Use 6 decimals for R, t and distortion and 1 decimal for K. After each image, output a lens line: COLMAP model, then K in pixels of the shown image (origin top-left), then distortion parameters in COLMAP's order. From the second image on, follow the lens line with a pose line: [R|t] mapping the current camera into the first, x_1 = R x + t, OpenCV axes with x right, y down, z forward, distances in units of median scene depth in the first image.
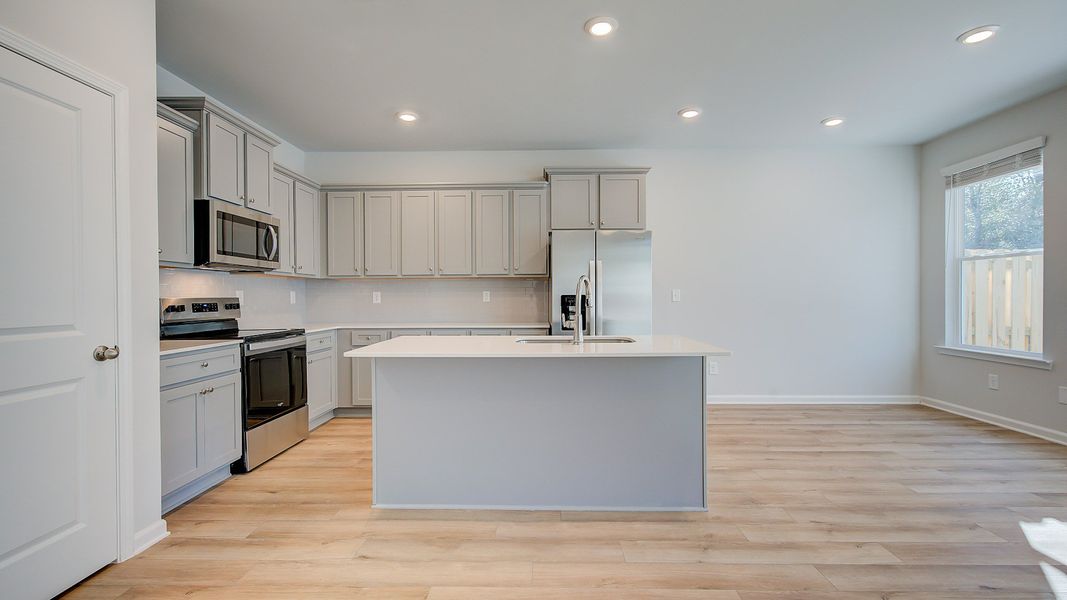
lens RADIAL K [[451.1, 0, 539.9], [0, 451.1, 301.4], [0, 0, 1]] dist [0.000547, -0.000264]
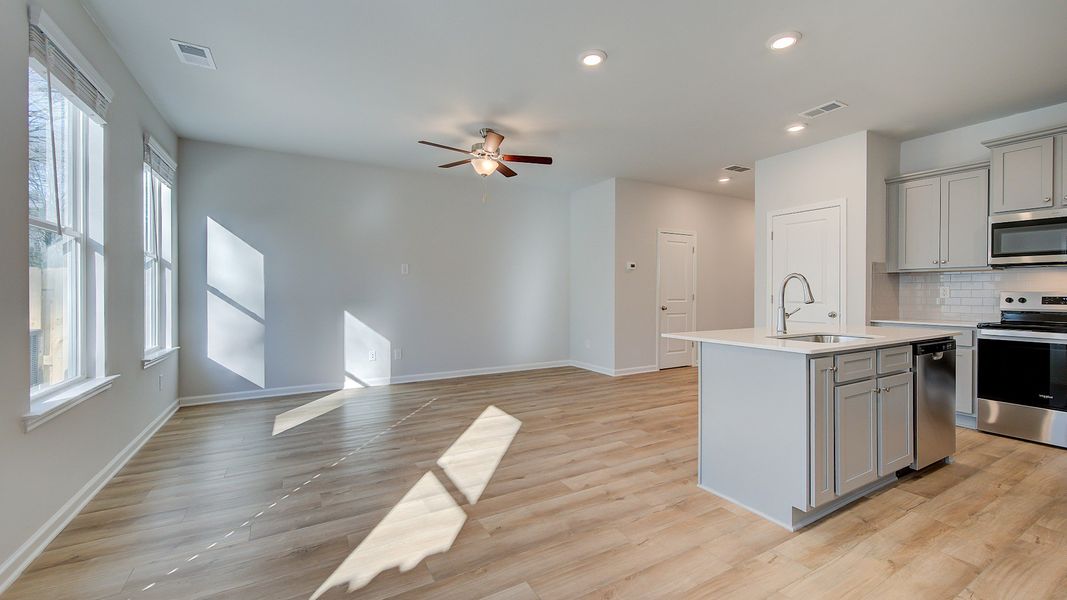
lens RADIAL K [[431.0, 0, 534.7], [0, 431.0, 290.8], [0, 0, 1]] dist [-0.000090, 0.000152]
pose [[-0.858928, 0.004518, -0.512076, 0.877396], [-0.000778, 0.999948, 0.010128, -0.019886], [0.512095, 0.009098, -0.858880, 1.184500]]
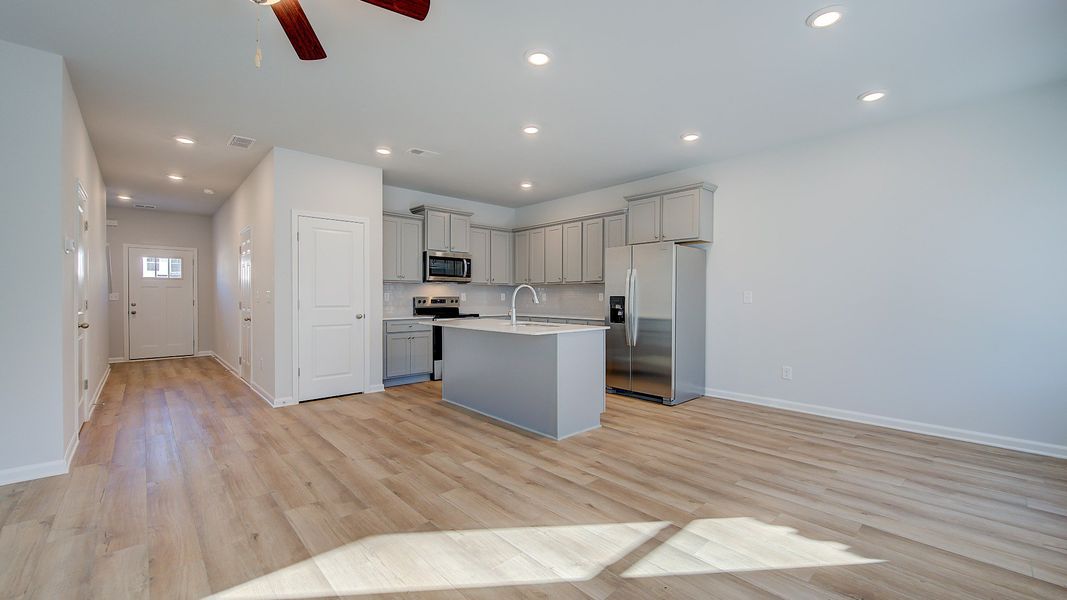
lens RADIAL K [[422.7, 0, 536.9], [0, 422.7, 301.1], [0, 0, 1]] dist [0.000513, 0.000010]
pose [[0.696530, 0.013083, -0.717408, 0.922265], [-0.012987, 0.999900, 0.005625, -0.004490], [0.717410, 0.005398, 0.696630, -0.021958]]
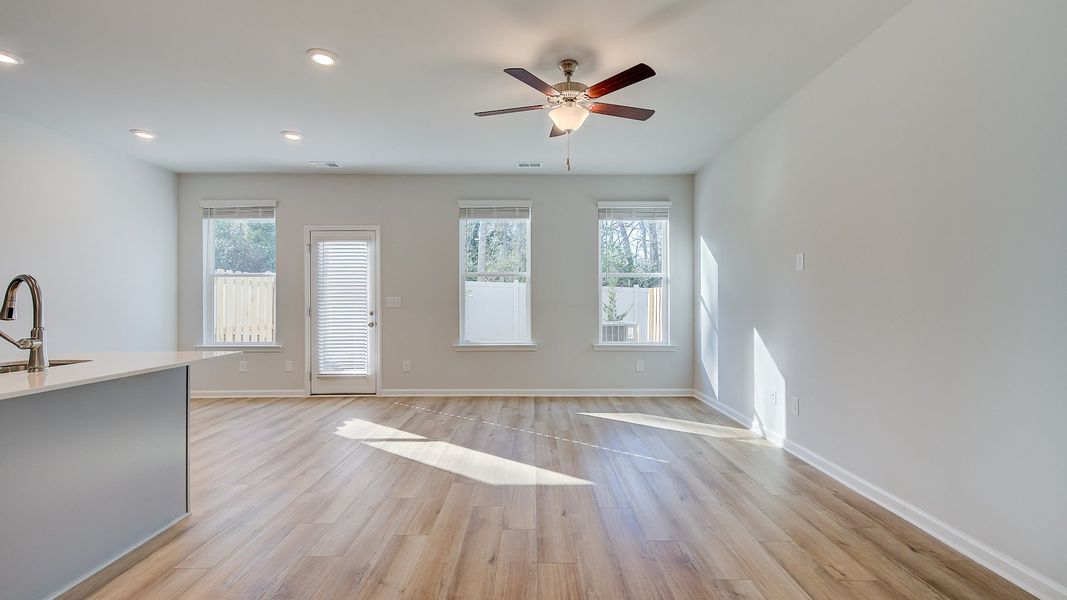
lens RADIAL K [[451.1, 0, 539.9], [0, 451.1, 301.4], [0, 0, 1]] dist [0.000547, -0.000264]
pose [[-0.038408, 0.007097, 0.999237, -0.473321], [0.013539, 0.999887, -0.006581, 0.000310], [-0.999170, 0.013276, -0.038500, 0.168432]]
